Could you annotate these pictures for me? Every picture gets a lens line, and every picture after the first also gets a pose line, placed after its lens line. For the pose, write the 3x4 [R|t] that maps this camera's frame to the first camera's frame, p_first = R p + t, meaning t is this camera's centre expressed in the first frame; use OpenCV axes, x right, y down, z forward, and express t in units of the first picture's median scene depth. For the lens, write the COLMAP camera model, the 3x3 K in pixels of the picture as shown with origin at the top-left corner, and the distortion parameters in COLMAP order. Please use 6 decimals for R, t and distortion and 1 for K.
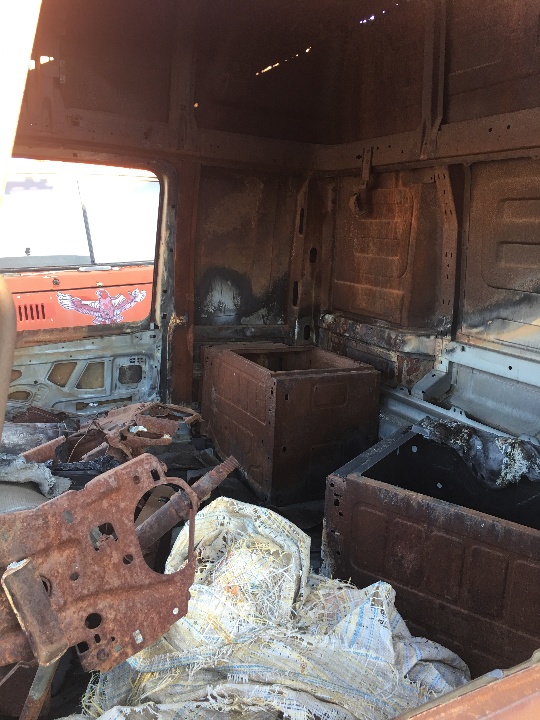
lens RADIAL K [[612.4, 0, 270.1], [0, 612.4, 358.0], [0, 0, 1]] dist [0.045333, -0.063421]
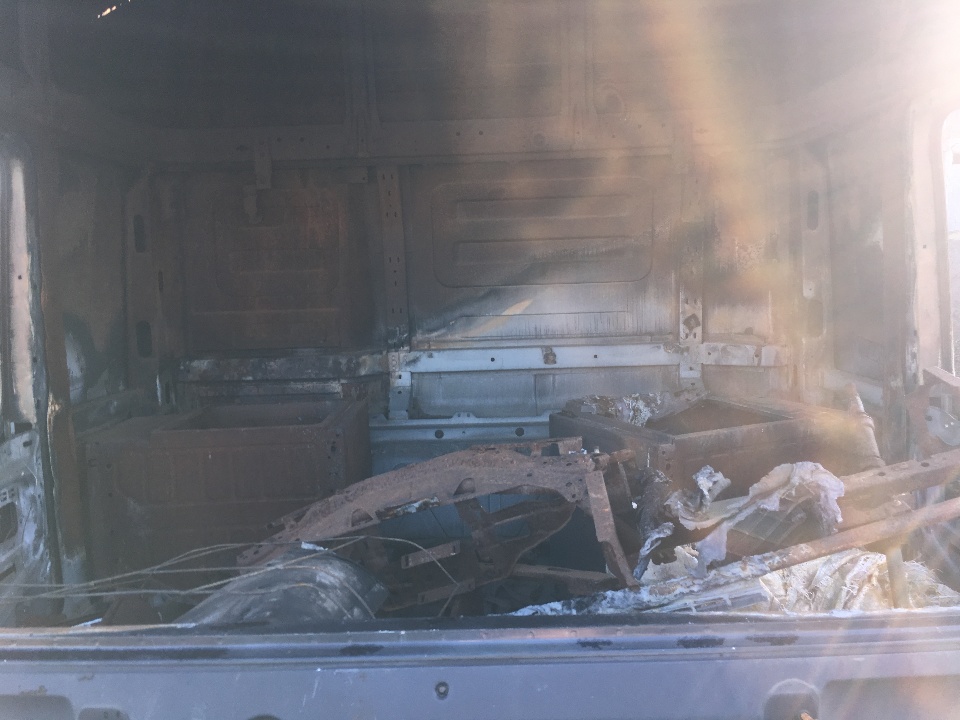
lens RADIAL K [[816.6, 0, 480.9], [0, 816.6, 361.8], [0, 0, 1]] dist [0.045333, -0.063421]
pose [[0.461661, -0.171978, 0.870225, -0.729291], [0.234709, 0.969745, 0.067131, -0.069252], [-0.855442, 0.173258, 0.488059, 0.306612]]
